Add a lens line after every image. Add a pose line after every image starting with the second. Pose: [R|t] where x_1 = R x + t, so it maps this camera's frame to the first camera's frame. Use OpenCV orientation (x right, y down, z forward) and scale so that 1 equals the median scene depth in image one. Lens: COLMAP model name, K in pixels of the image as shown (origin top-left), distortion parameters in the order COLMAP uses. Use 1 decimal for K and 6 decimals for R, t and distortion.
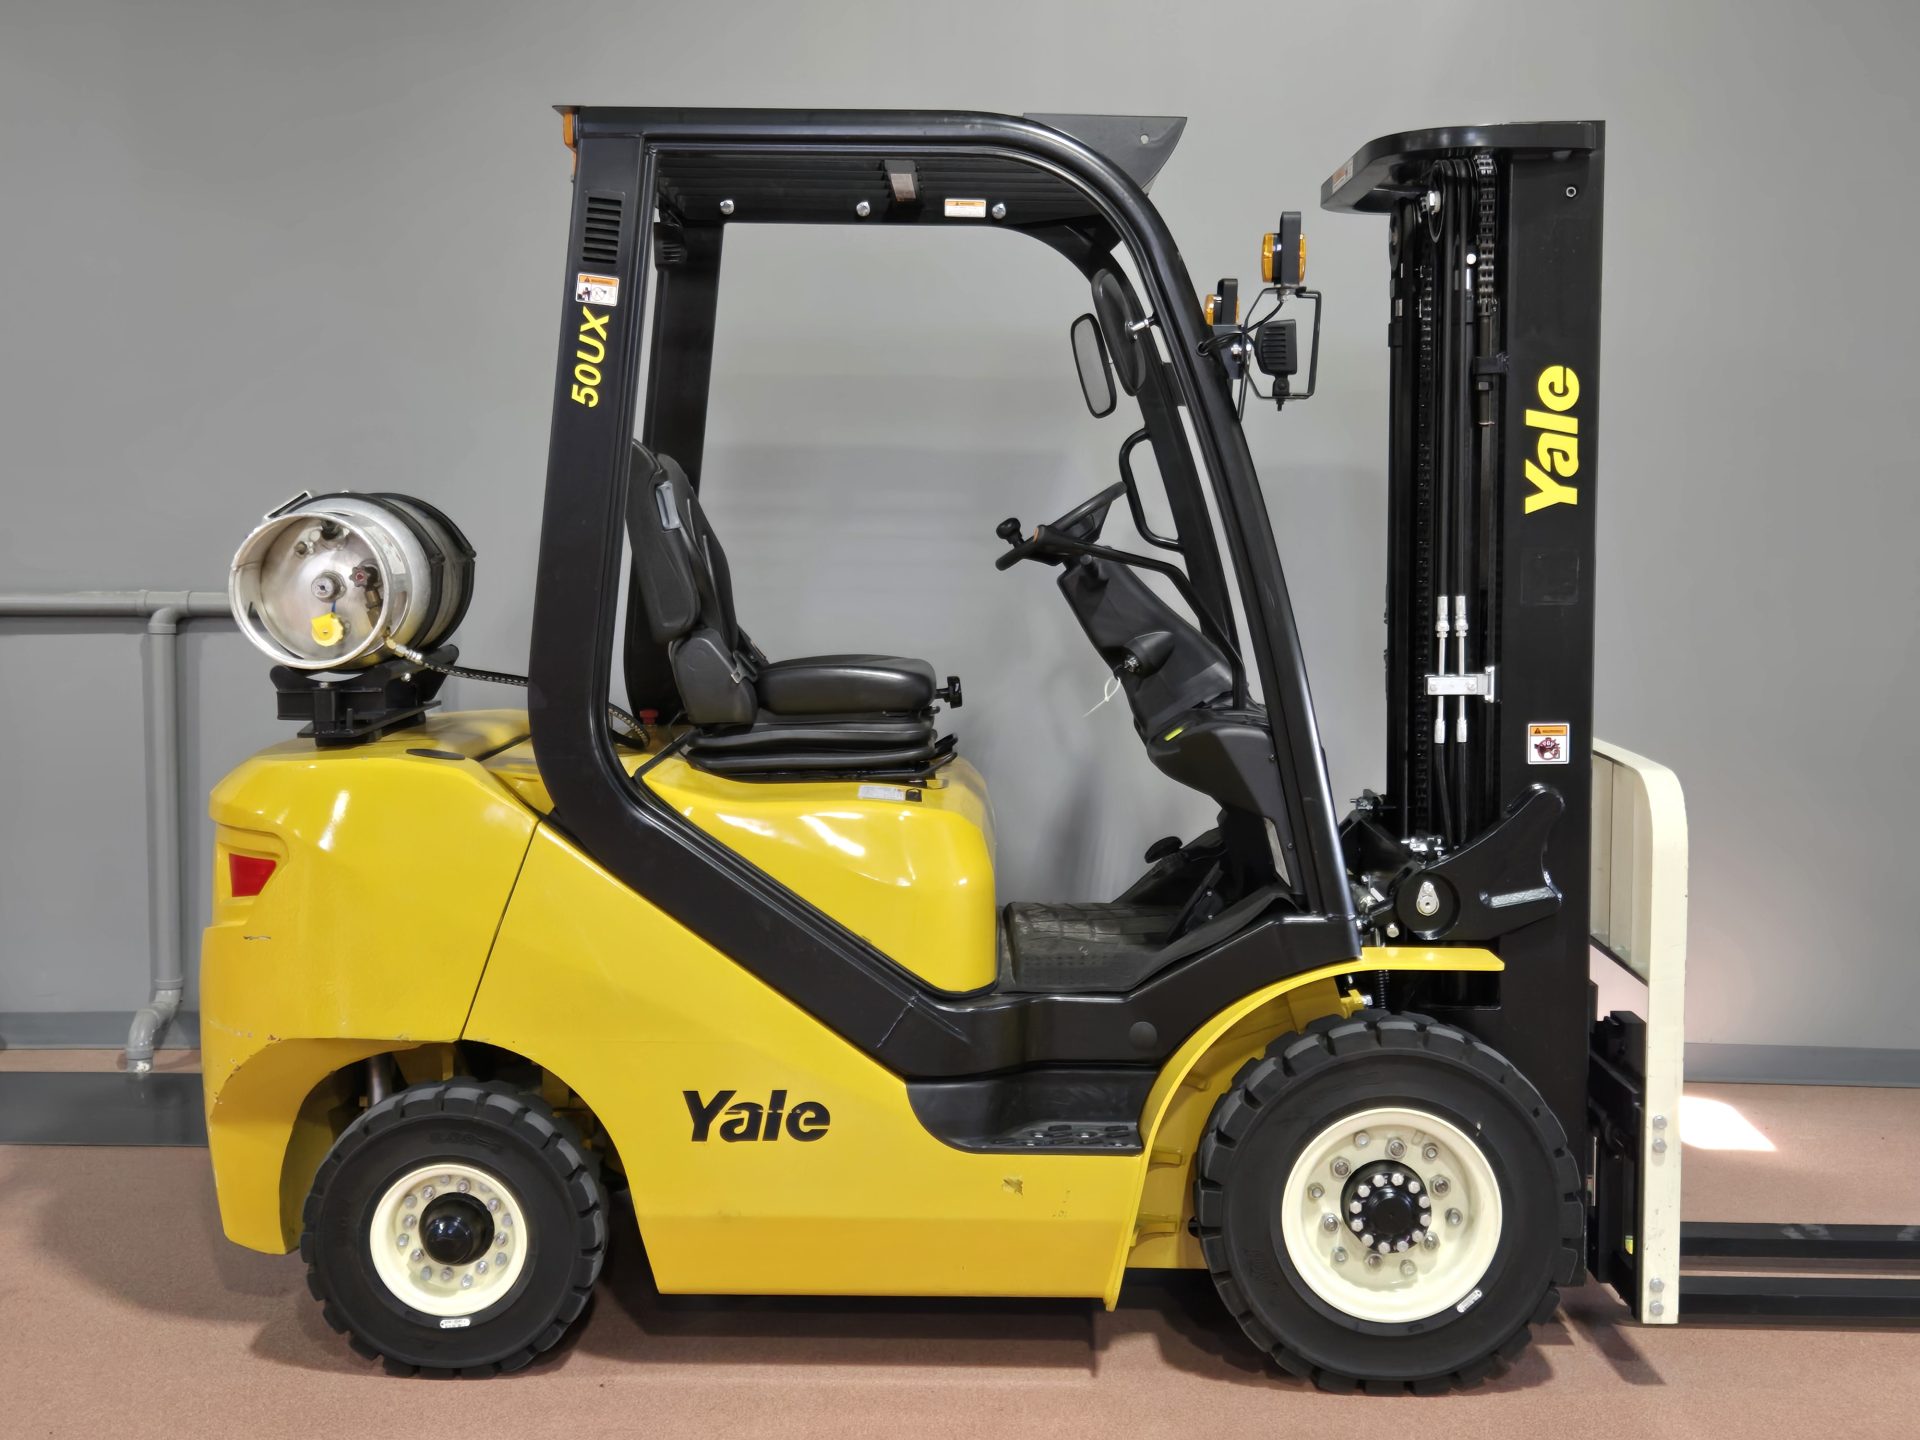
lens RADIAL K [[2175.3, 0, 959.7], [0, 2175.3, 707.5], [0, 0, 1]] dist [0.058900, -0.005838]
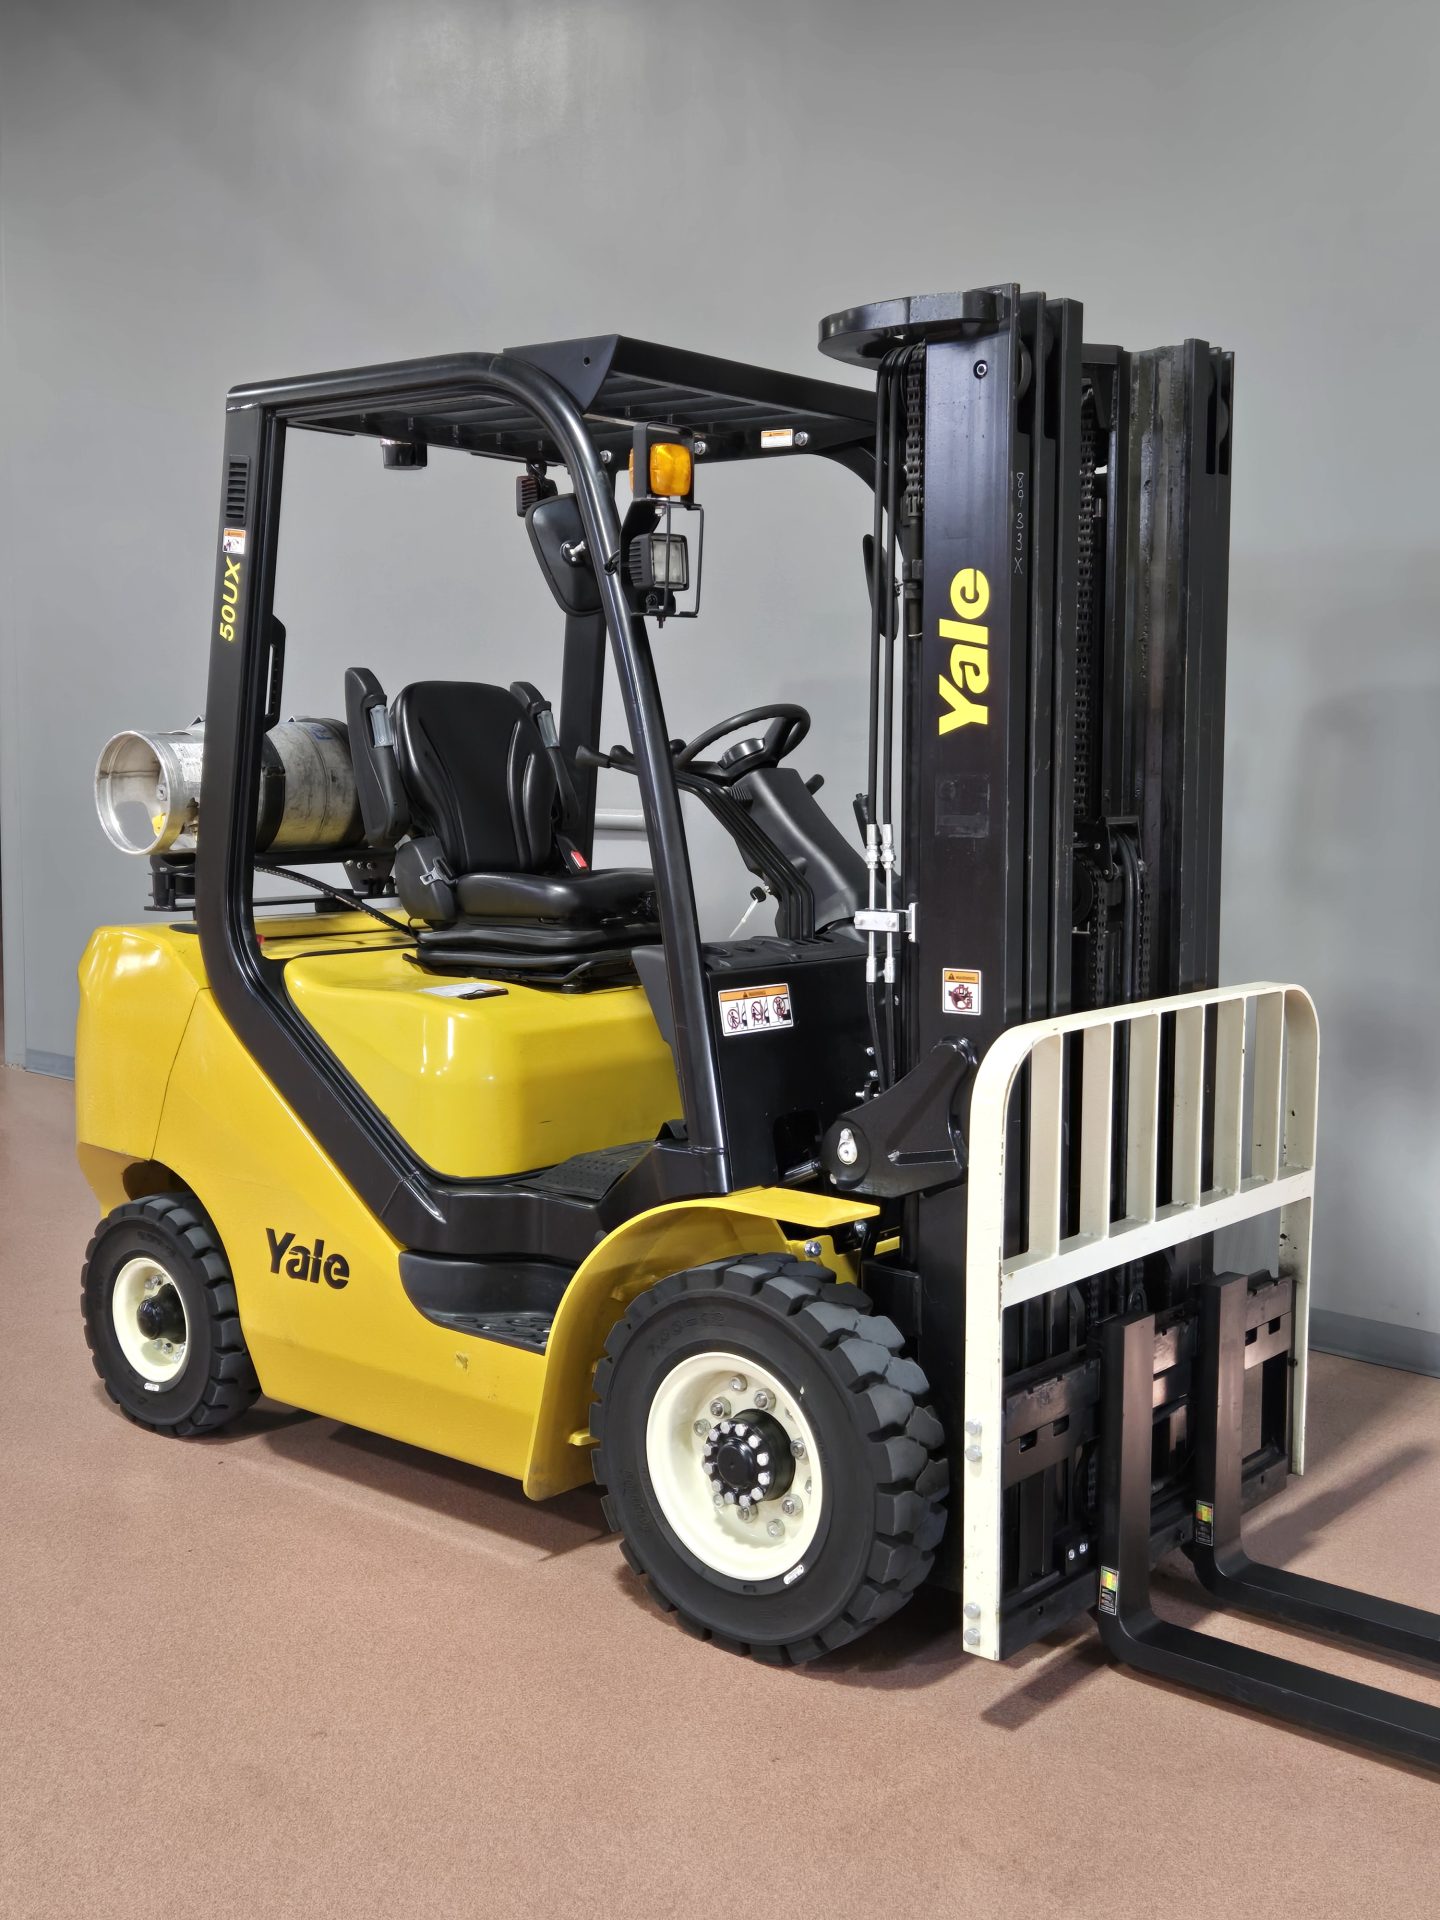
lens RADIAL K [[1991.6, 0, 725.0], [0, 1991.6, 966.4], [0, 0, 1]] dist [0.094933, -0.123236]
pose [[0.792574, 0.071853, -0.605528, 0.699976], [-0.061817, 0.997385, 0.037438, -0.018901], [0.606635, 0.007759, 0.794943, 0.292852]]
